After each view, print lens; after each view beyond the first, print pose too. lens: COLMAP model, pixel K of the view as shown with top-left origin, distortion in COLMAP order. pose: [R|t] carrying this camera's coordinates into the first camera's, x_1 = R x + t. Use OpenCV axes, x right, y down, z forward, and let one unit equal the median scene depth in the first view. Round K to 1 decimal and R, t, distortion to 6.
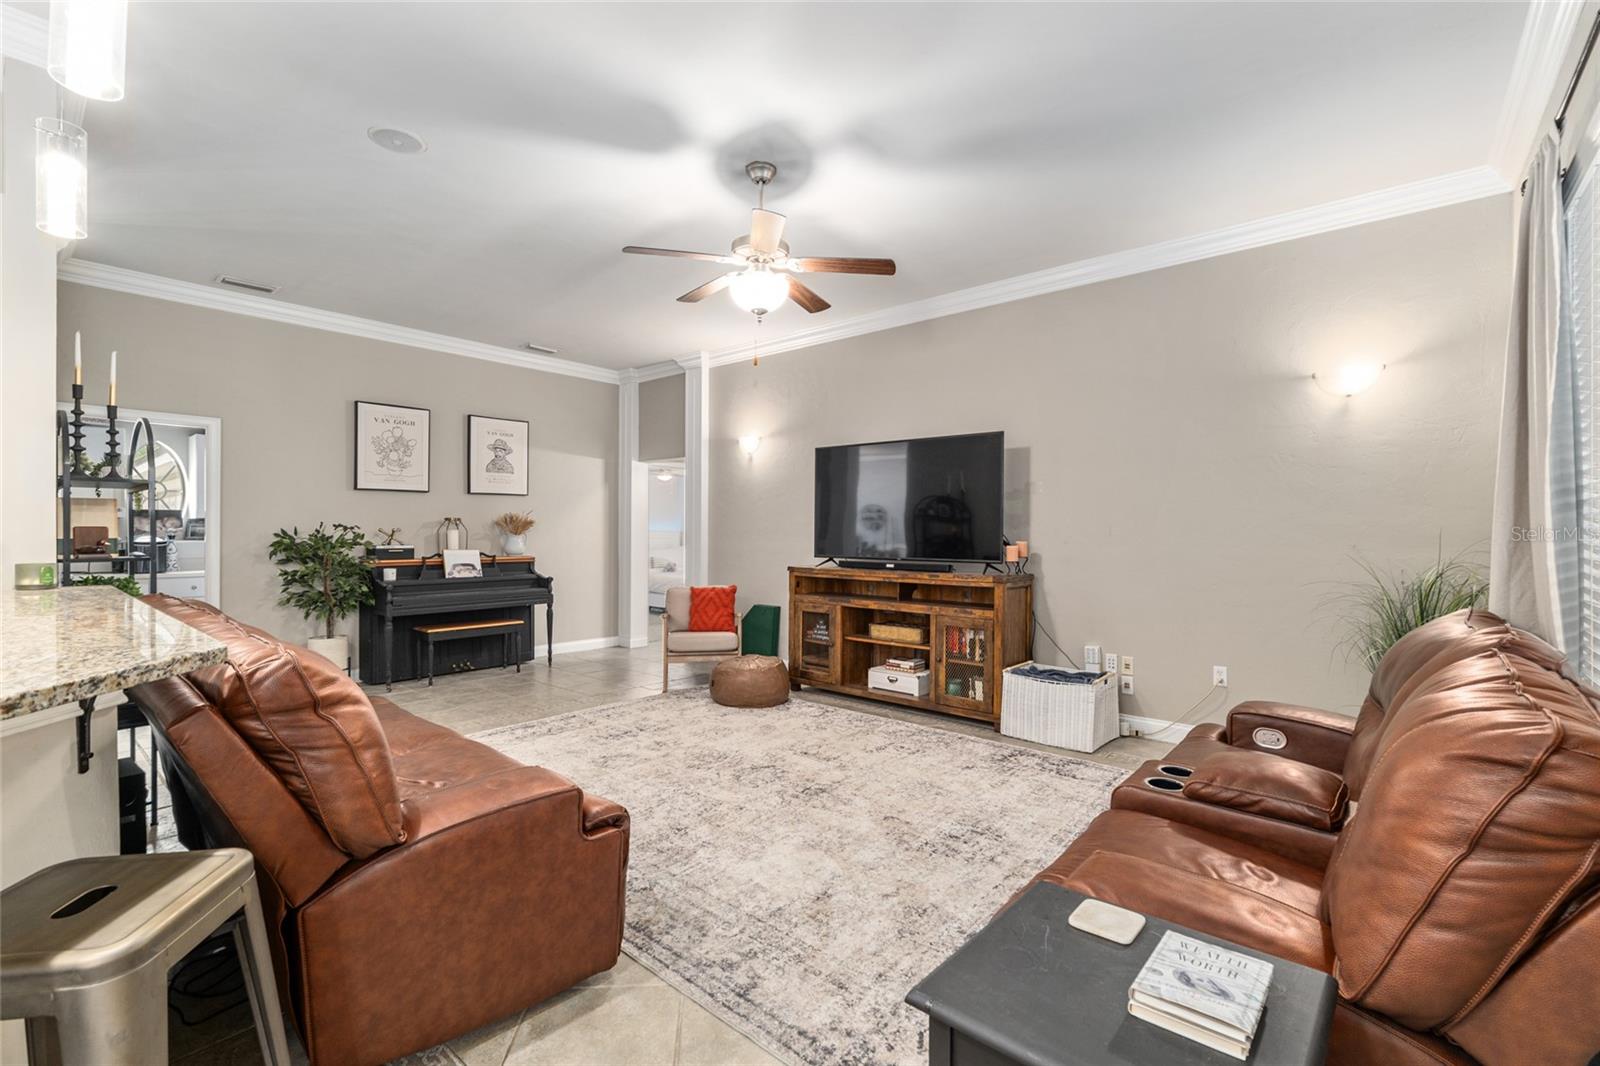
lens RADIAL K [[700.1, 0, 796.7], [0, 700.1, 526.9], [0, 0, 1]] dist [-0.003020, -0.000176]
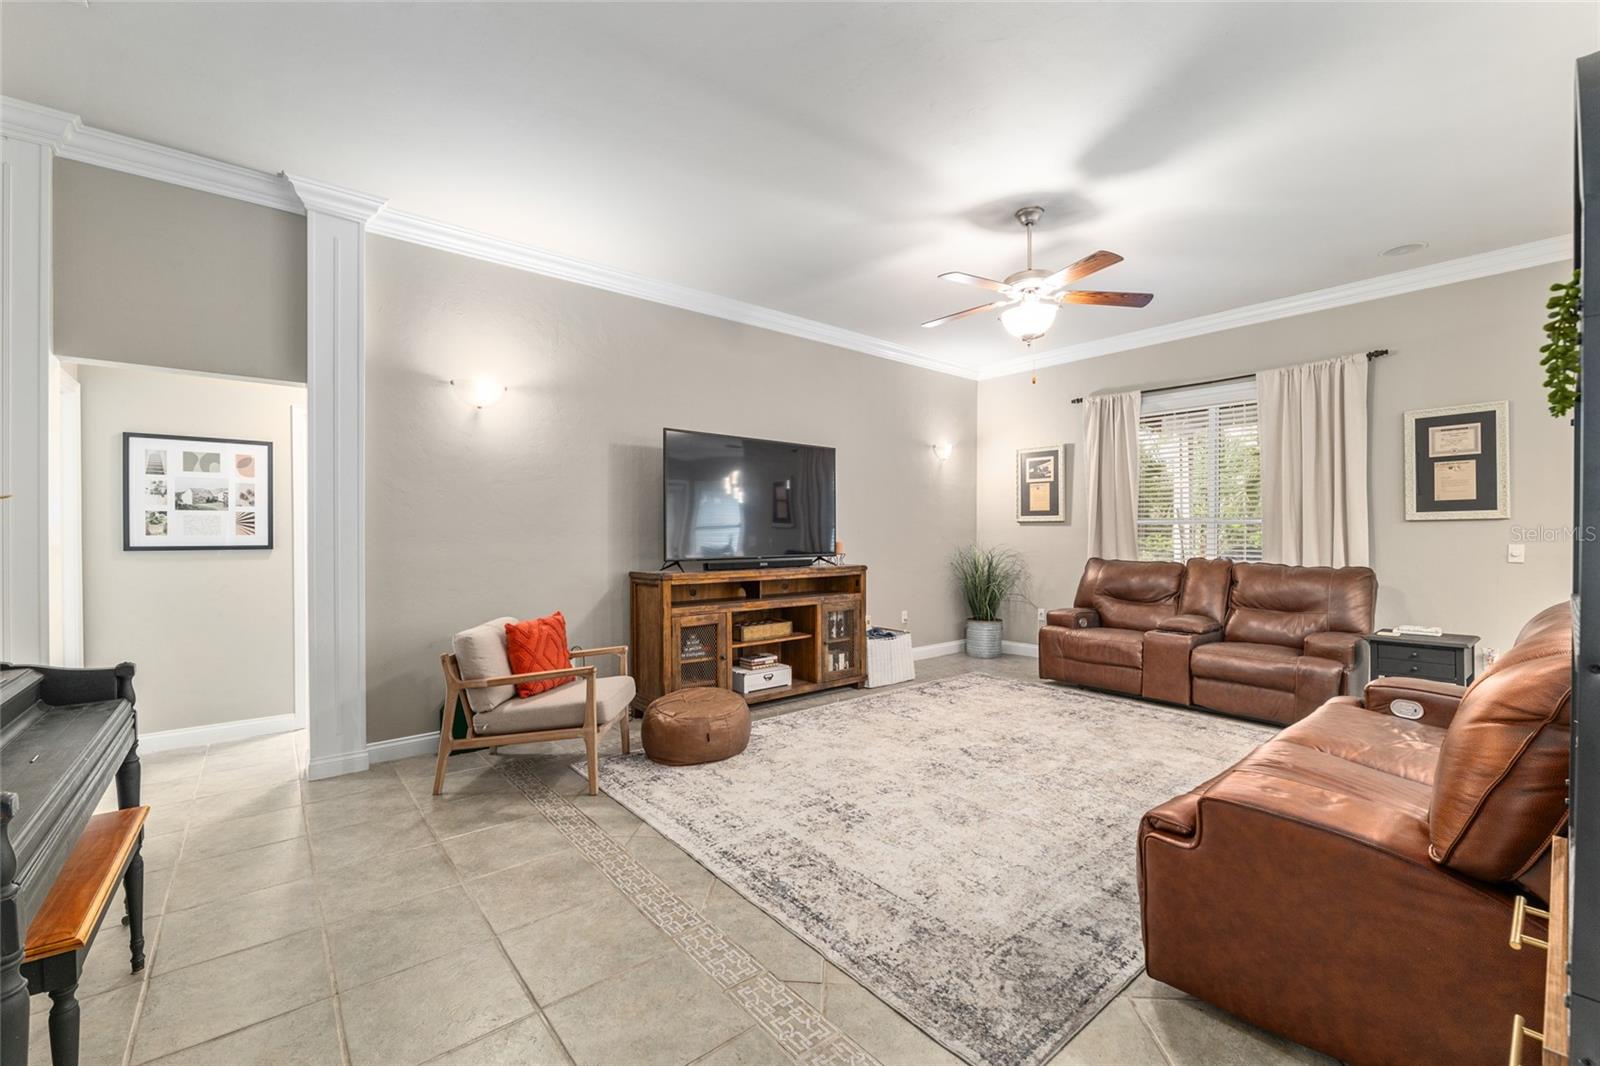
lens RADIAL K [[657.3, 0, 799.1], [0, 657.3, 532.7], [0, 0, 1]] dist [-0.010664, -0.000001]
pose [[0.165490, -0.003110, 0.986207, -0.877815], [-0.003587, 0.999987, 0.003755, 0.007657], [-0.986205, -0.004159, 0.165477, 0.893817]]
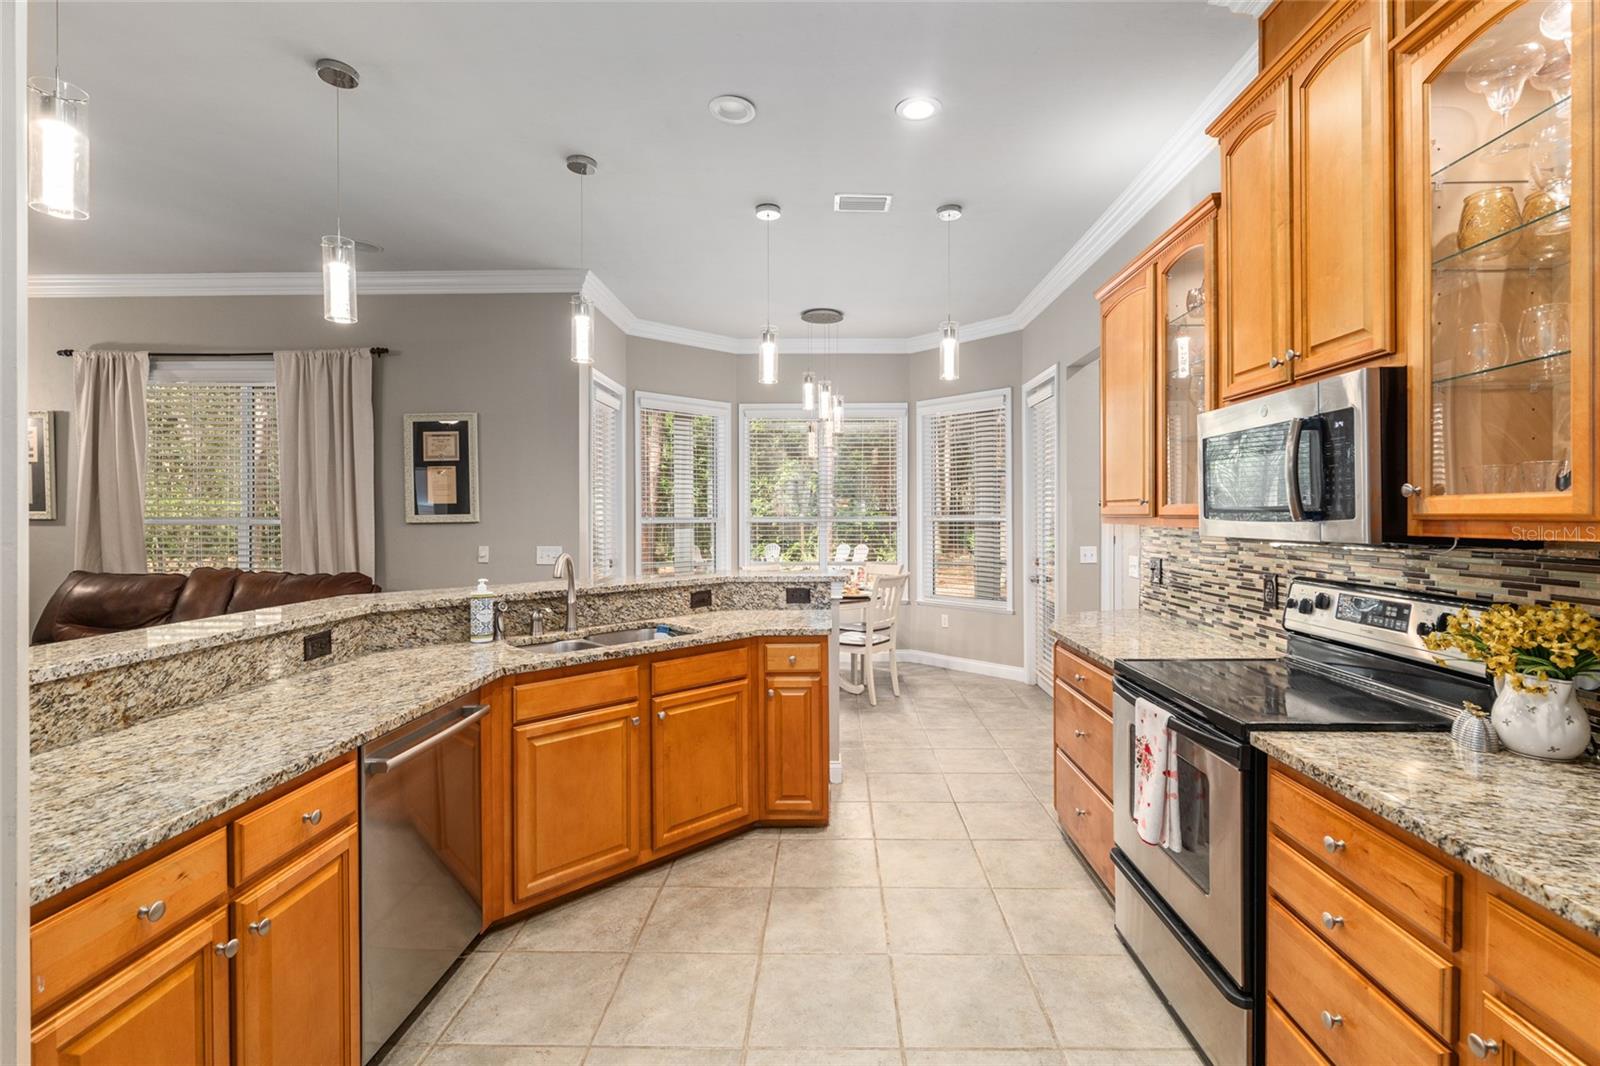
lens RADIAL K [[742.9, 0, 798.5], [0, 742.9, 529.0], [0, 0, 1]] dist [0.000820, 0.000484]
pose [[-0.631089, -0.019143, 0.775474, -1.002353], [-0.003633, 0.999757, 0.021723, -0.027962], [-0.775702, 0.010892, -0.631006, 0.400092]]
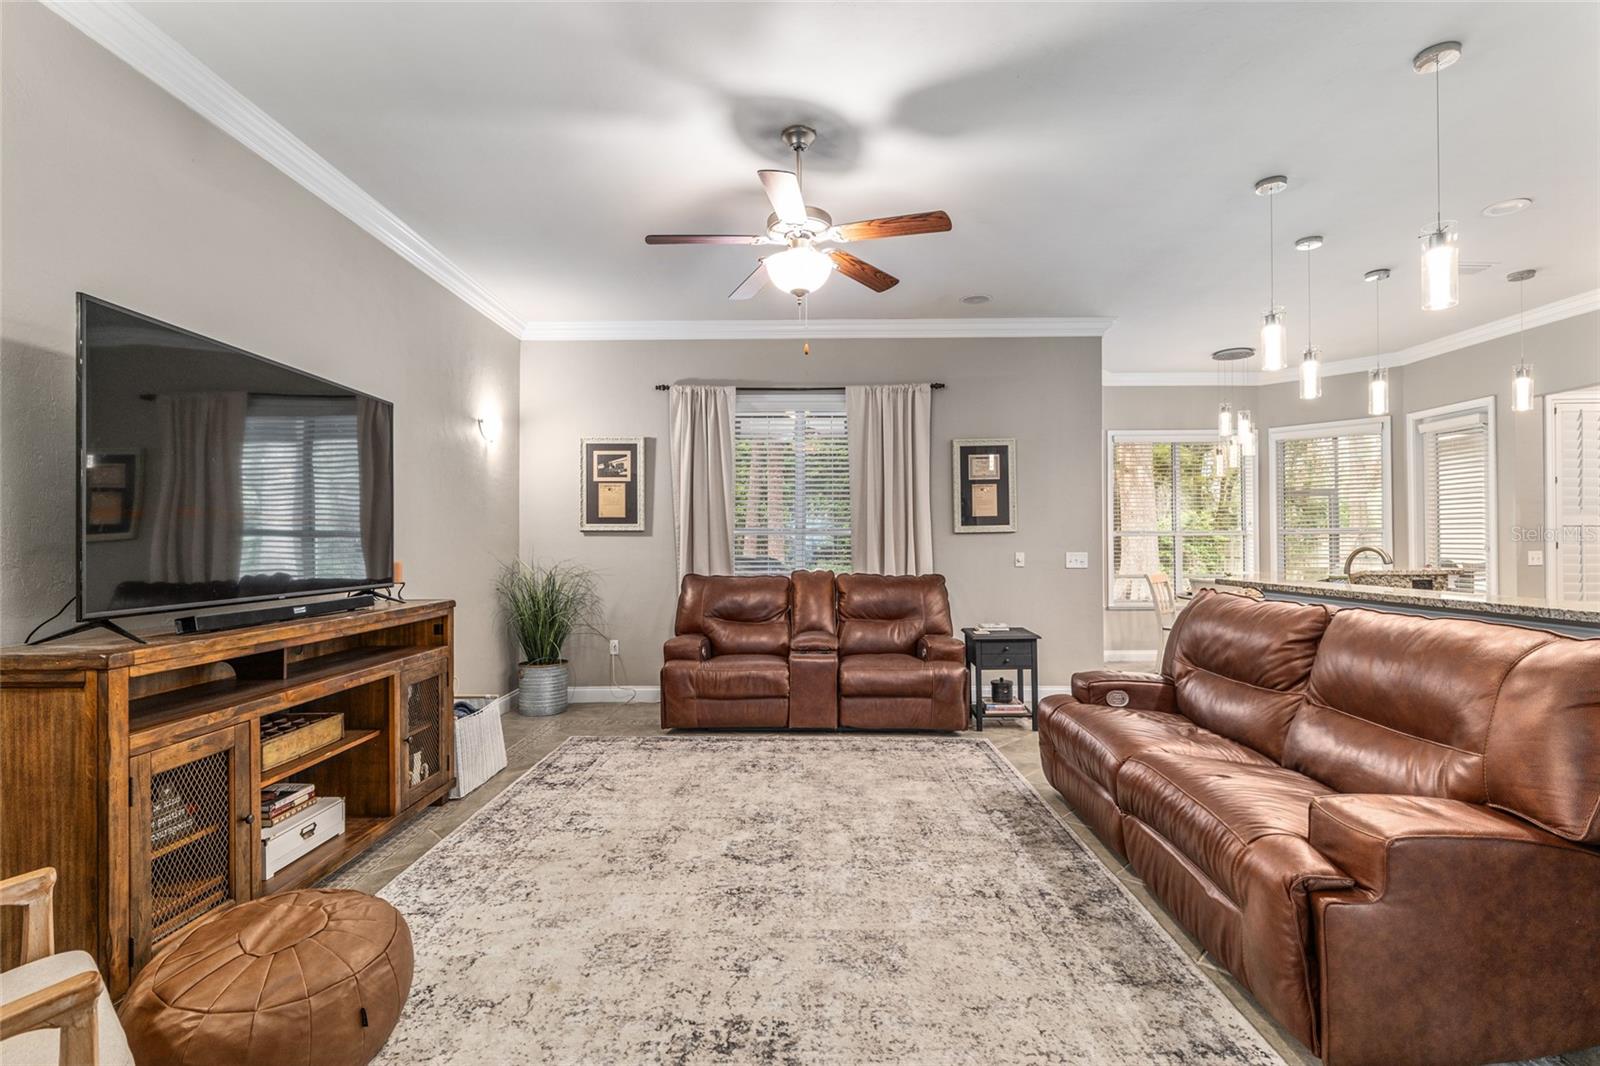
lens RADIAL K [[742.9, 0, 798.5], [0, 742.9, 529.0], [0, 0, 1]] dist [0.000820, 0.000484]
pose [[-0.643520, 0.013545, 0.765309, -0.575922], [-0.000435, 0.999837, -0.018061, 0.006651], [-0.765429, -0.011956, -0.643410, 1.203335]]
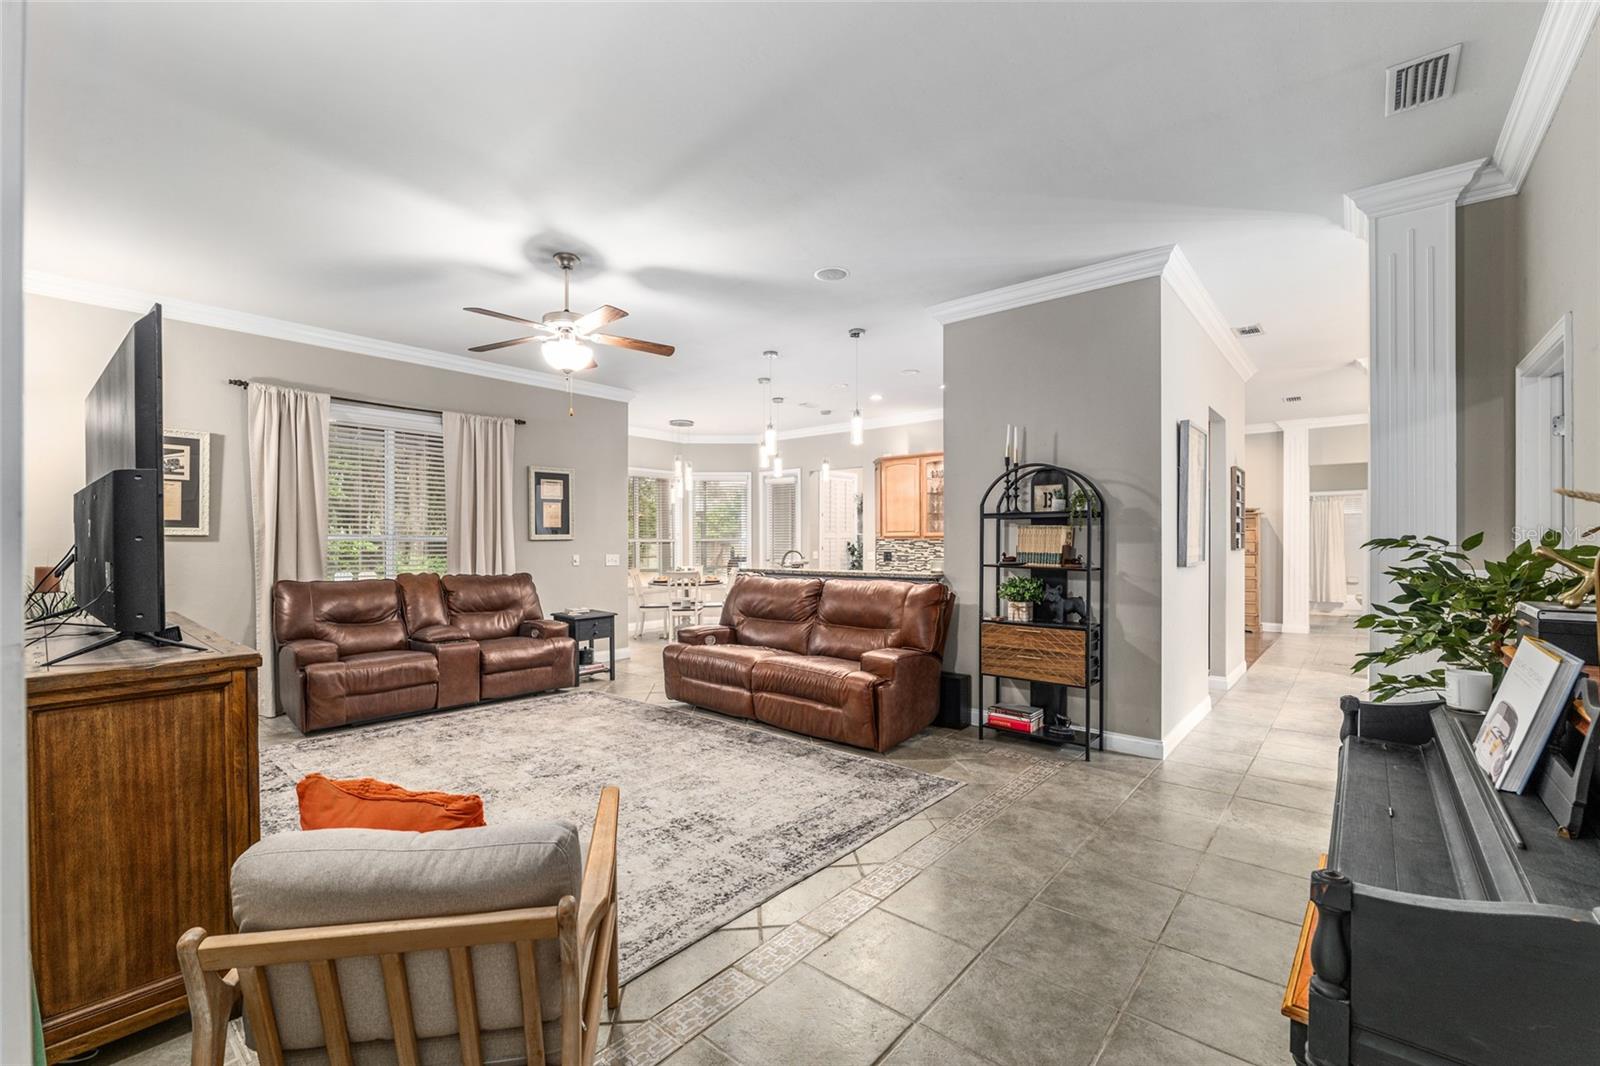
lens RADIAL K [[671.8, 0, 796.6], [0, 671.8, 537.8], [0, 0, 1]] dist [-0.010907, -0.000020]
pose [[-0.999999, -0.000719, 0.001267, -0.344775], [-0.000734, 0.999929, -0.011893, 0.002115], [-0.001258, -0.011894, -0.999928, 1.641664]]
